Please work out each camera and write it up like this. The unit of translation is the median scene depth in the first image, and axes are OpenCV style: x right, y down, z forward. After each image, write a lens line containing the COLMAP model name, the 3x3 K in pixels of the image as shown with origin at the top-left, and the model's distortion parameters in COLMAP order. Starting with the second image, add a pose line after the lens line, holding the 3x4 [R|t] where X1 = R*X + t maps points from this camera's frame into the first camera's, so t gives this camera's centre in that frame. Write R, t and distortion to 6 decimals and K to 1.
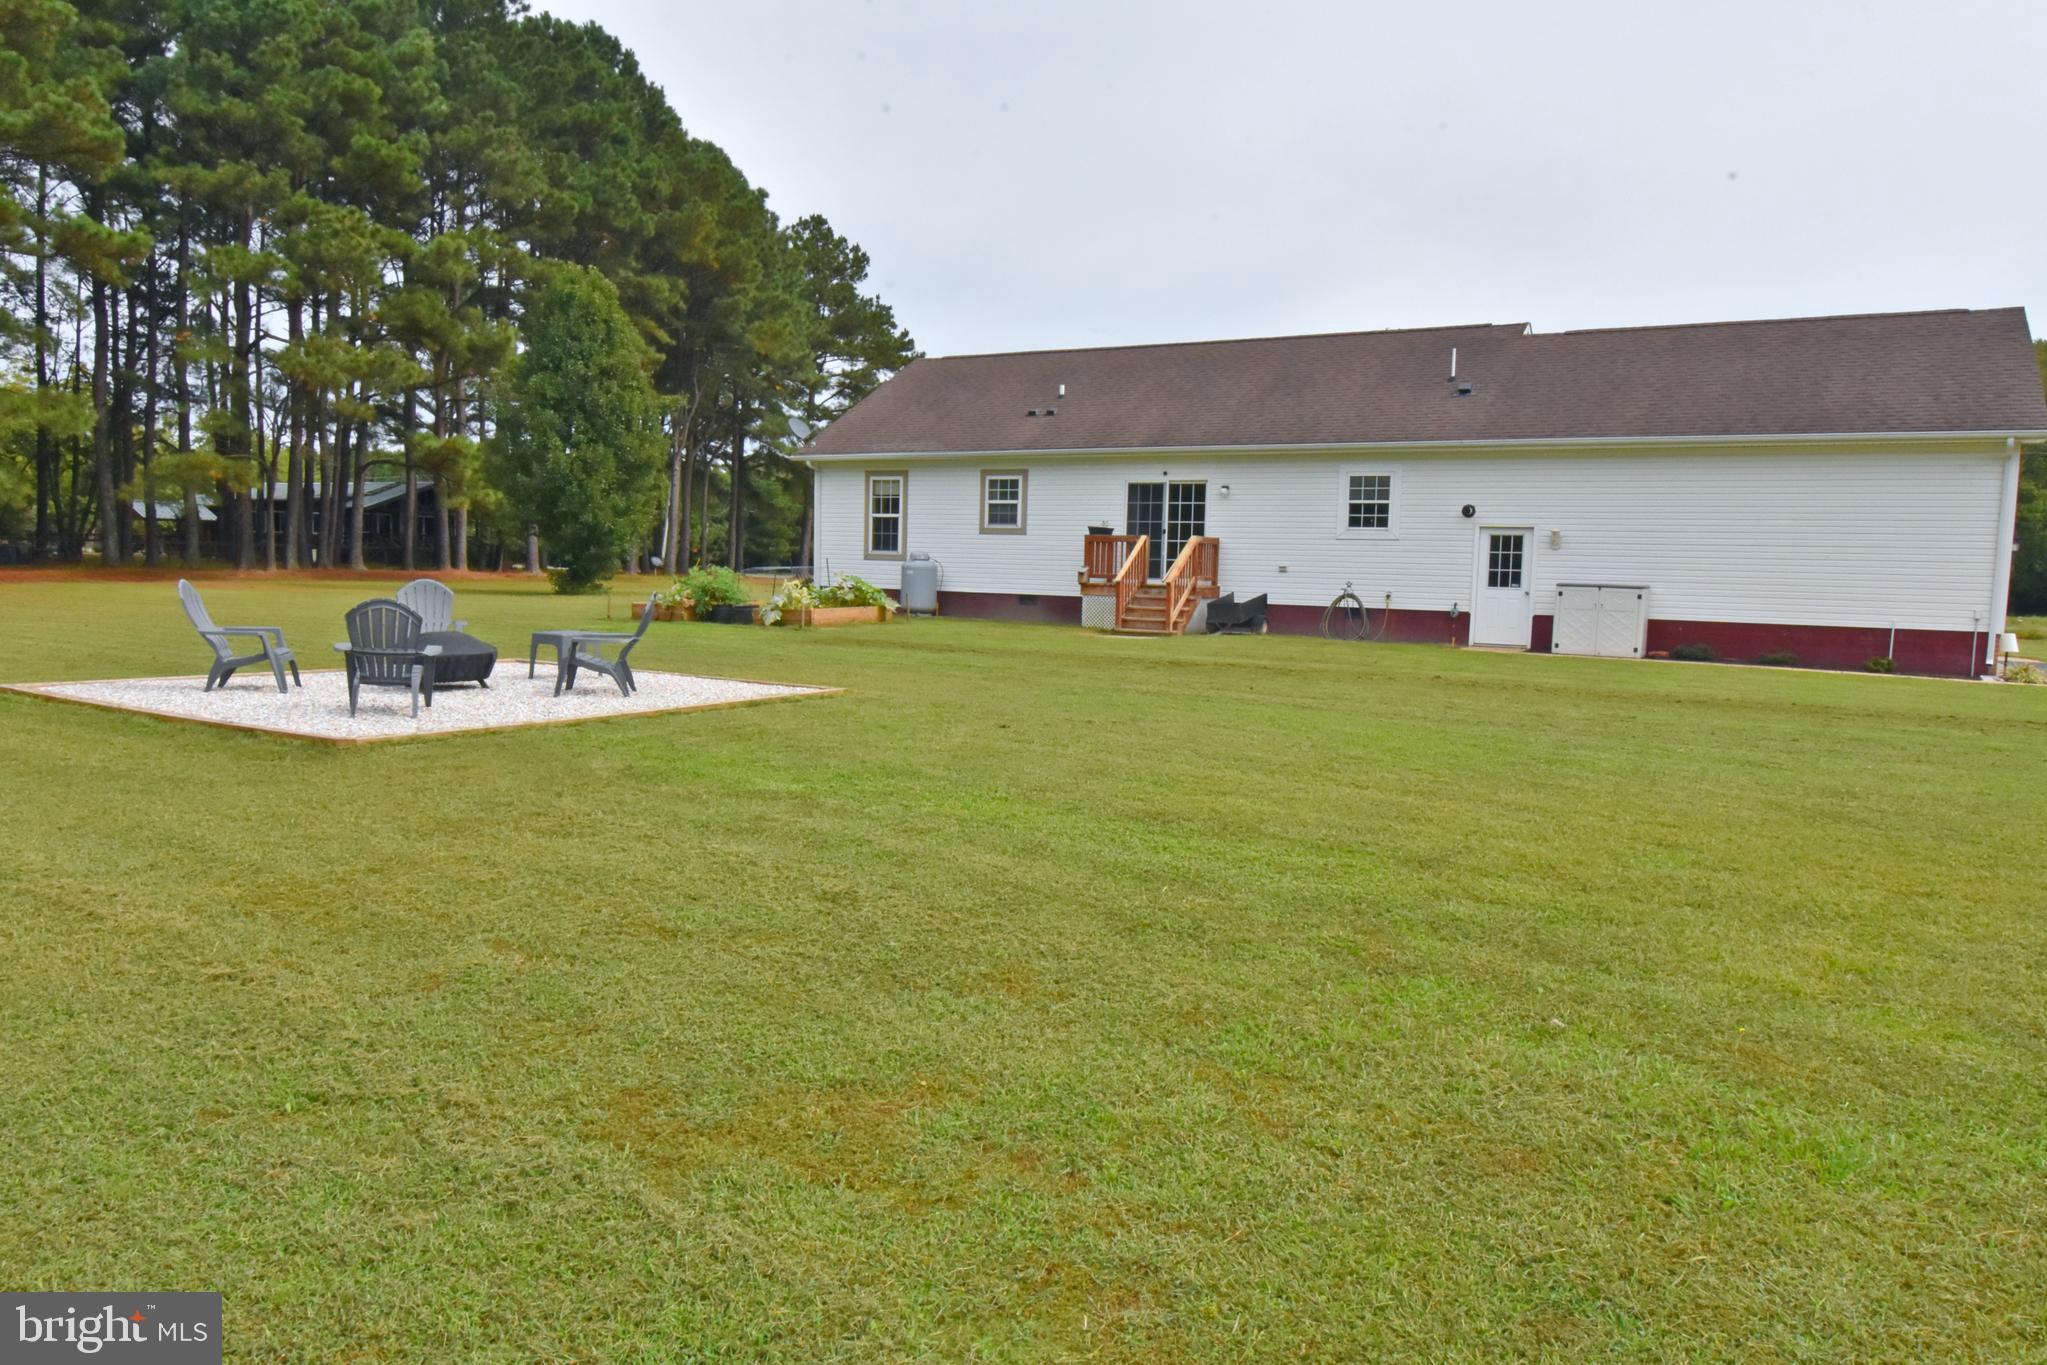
lens RADIAL K [[1321.6, 0, 1023.5], [0, 1321.6, 682.5], [0, 0, 1]] dist [-0.003545, -0.018549]
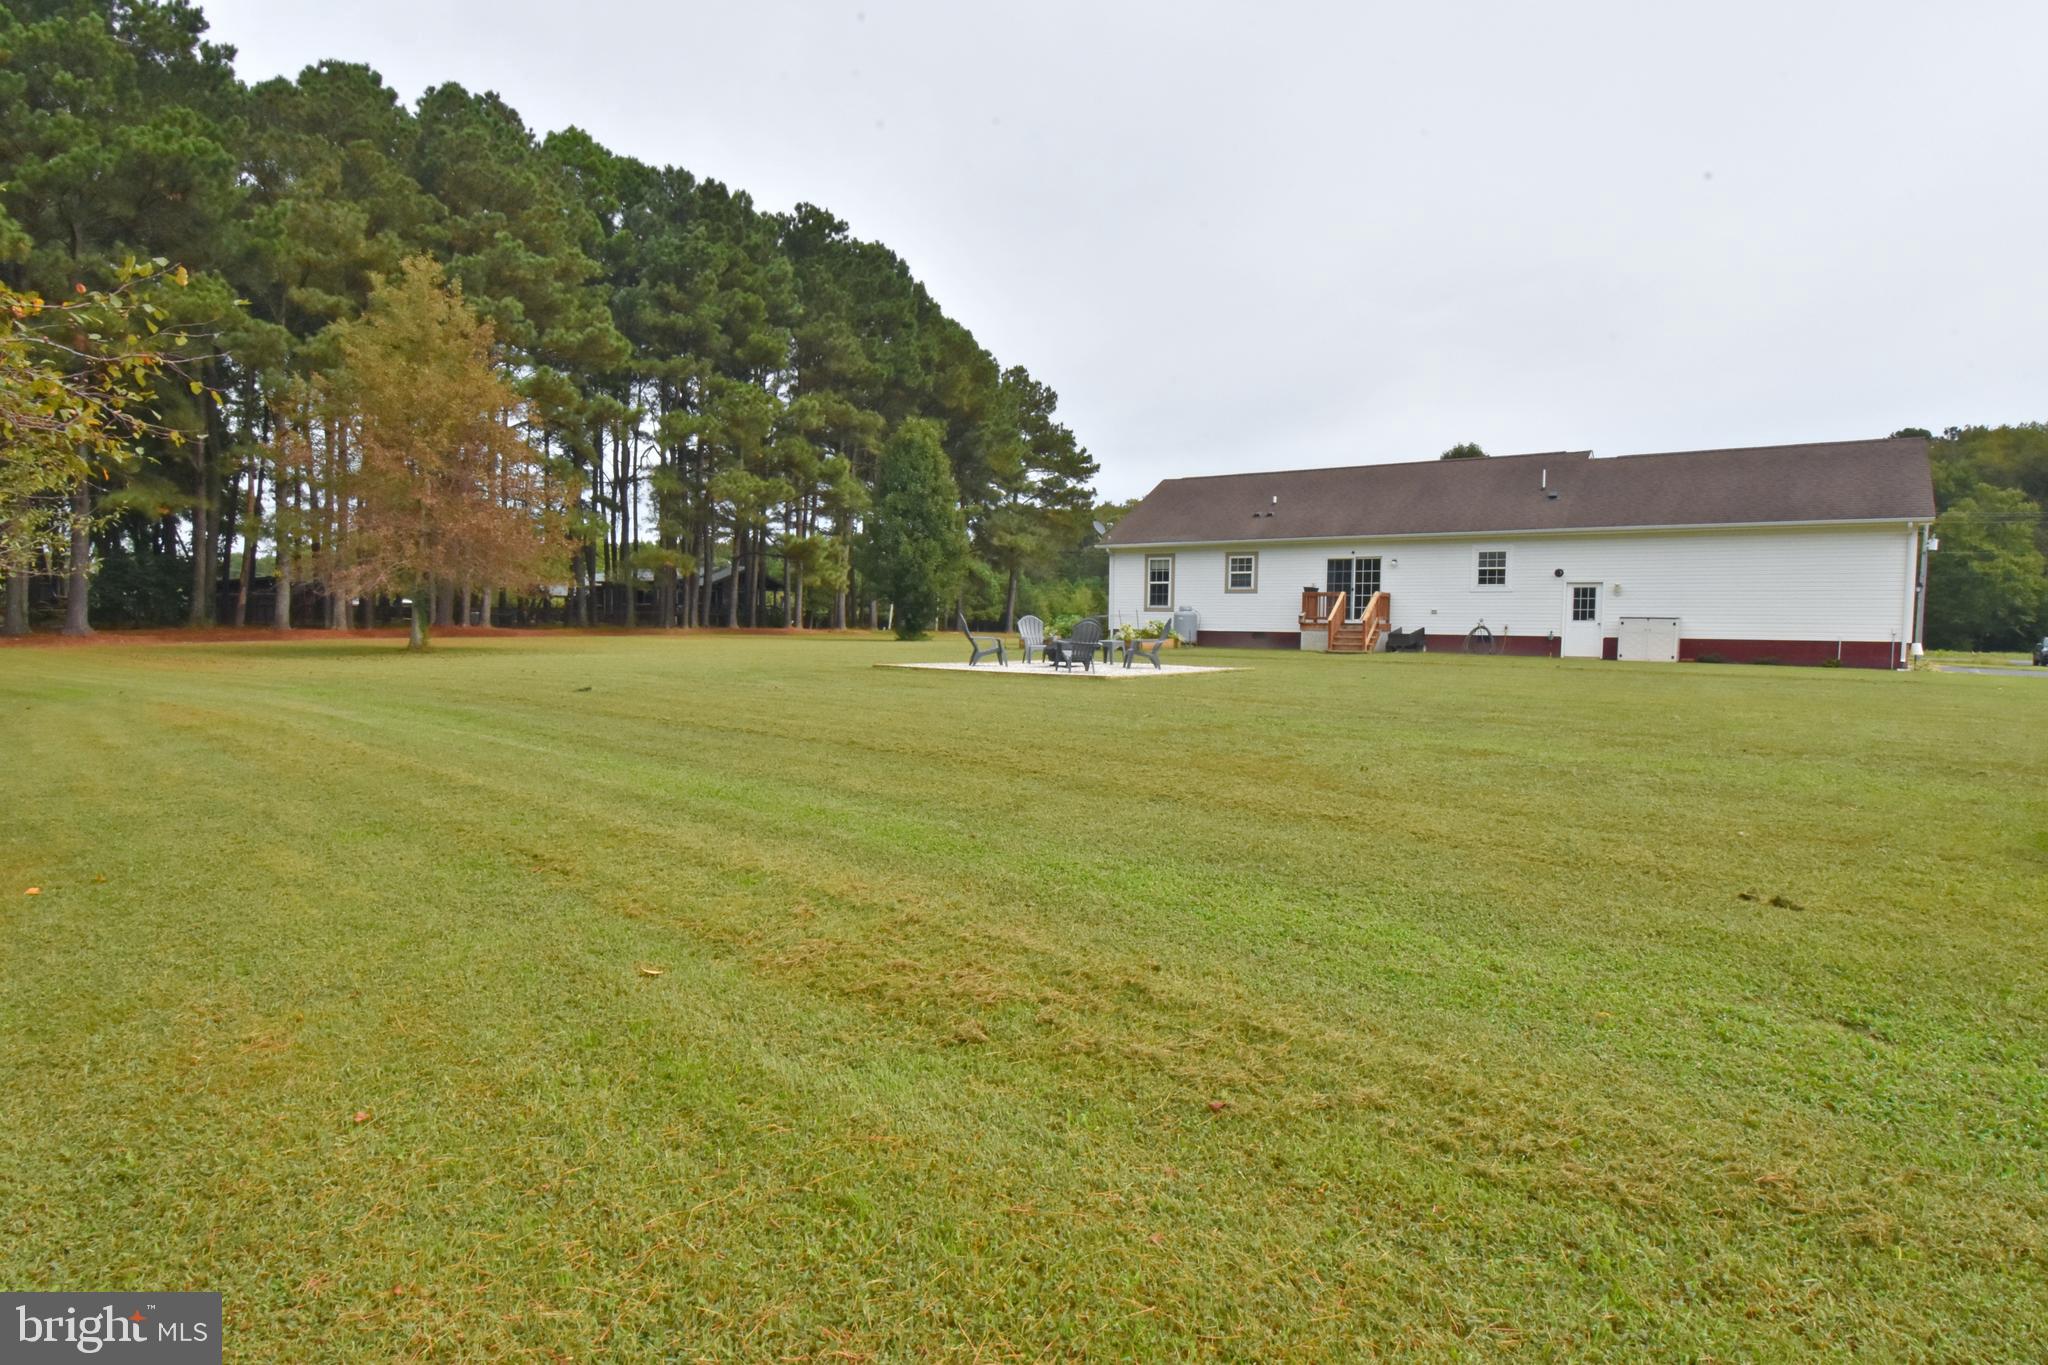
lens RADIAL K [[1095.6, 0, 1024.0], [0, 1095.6, 682.5], [0, 0, 1]] dist [0.000493, -0.022618]
pose [[0.996188, -0.008931, -0.086779, -0.112973], [0.005612, 0.999246, -0.038411, 0.028807], [0.087057, 0.037777, 0.995487, -0.212882]]
